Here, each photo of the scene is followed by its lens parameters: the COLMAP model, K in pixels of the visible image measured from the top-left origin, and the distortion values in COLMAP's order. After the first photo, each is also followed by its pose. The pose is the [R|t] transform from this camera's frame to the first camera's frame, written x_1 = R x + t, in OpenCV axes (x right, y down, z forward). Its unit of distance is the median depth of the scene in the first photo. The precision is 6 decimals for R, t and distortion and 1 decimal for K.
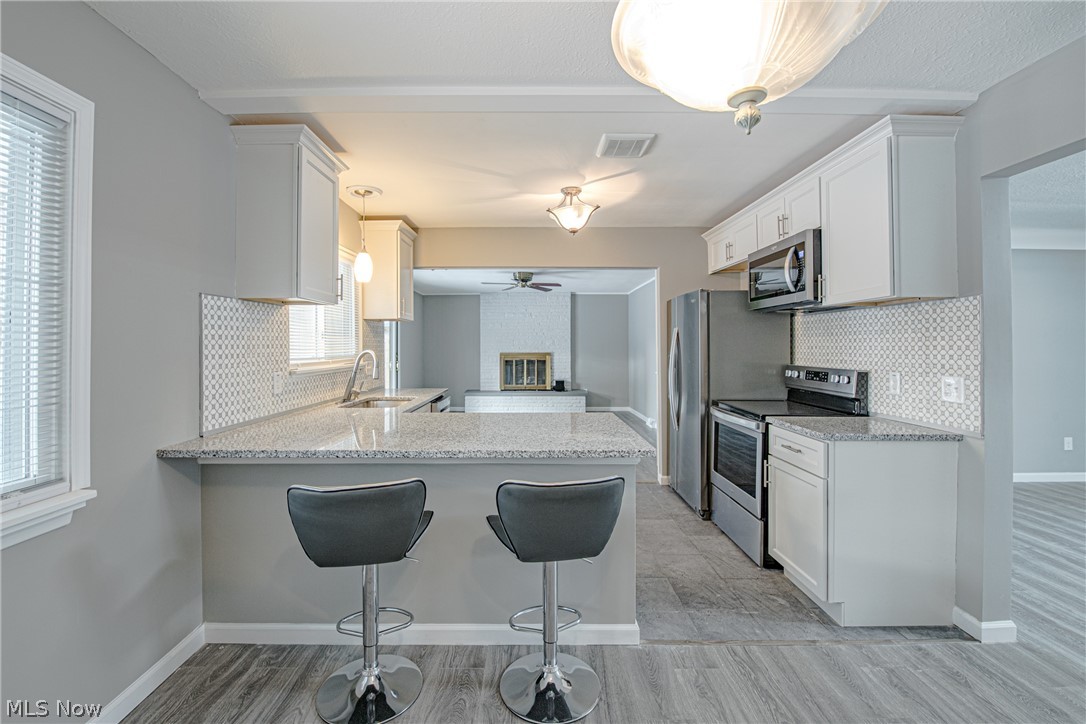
lens RADIAL K [[481.9, 0, 521.1], [0, 481.9, 341.7], [0, 0, 1]] dist [-0.005067, -0.006833]
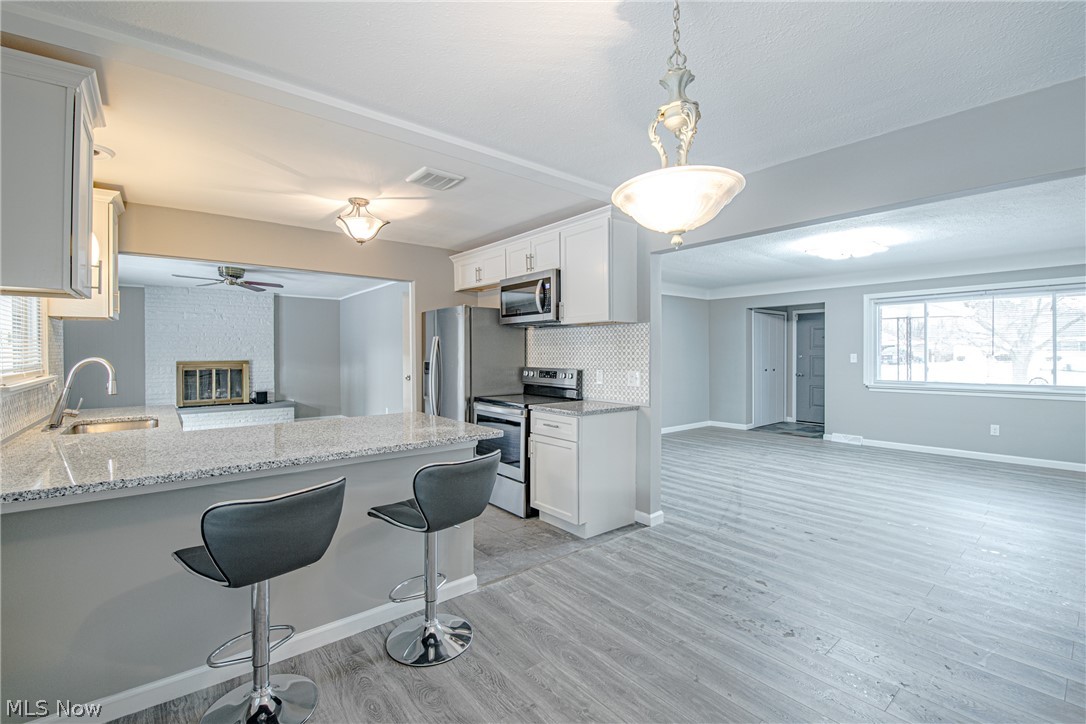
lens RADIAL K [[481.9, 0, 544.2], [0, 481.9, 354.8], [0, 0, 1]] dist [-0.005067, -0.006833]
pose [[0.764862, -0.002990, 0.644187, -0.288279], [-0.005149, 0.999929, 0.010754, 0.000675], [-0.644173, -0.011542, 0.764793, -0.048835]]
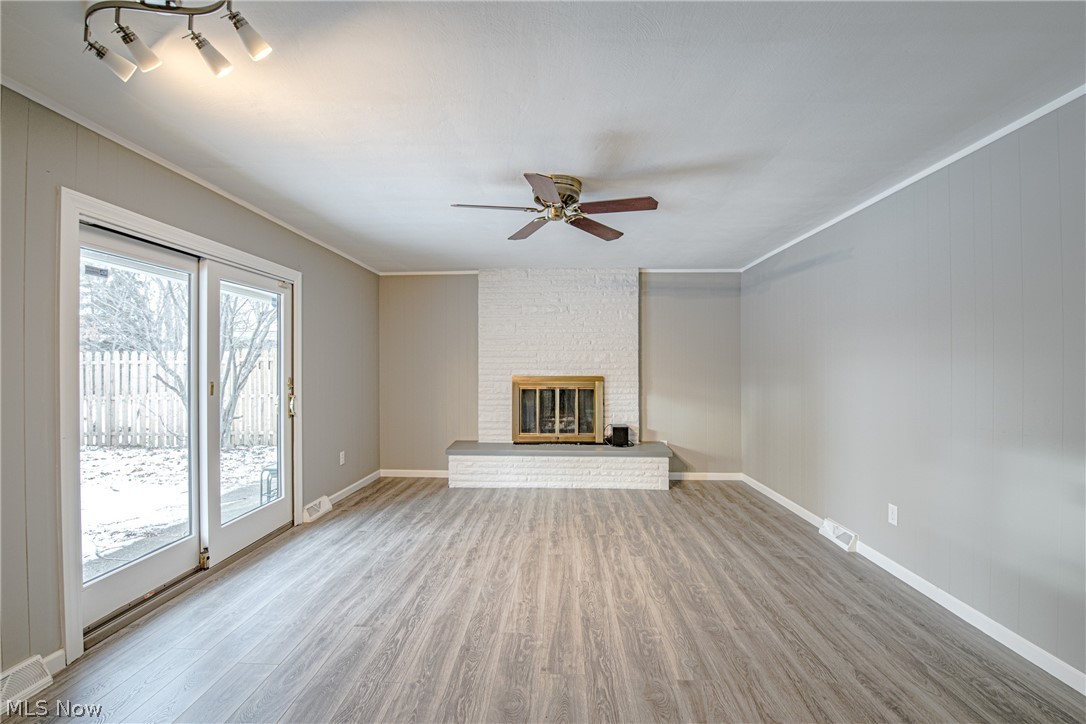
lens RADIAL K [[481.9, 0, 539.6], [0, 481.9, 360.2], [0, 0, 1]] dist [-0.005067, -0.006833]
pose [[0.999951, -0.000697, -0.009842, -0.020212], [0.000779, 0.999965, 0.008342, -0.001105], [0.009836, -0.008349, 0.999917, 1.398886]]
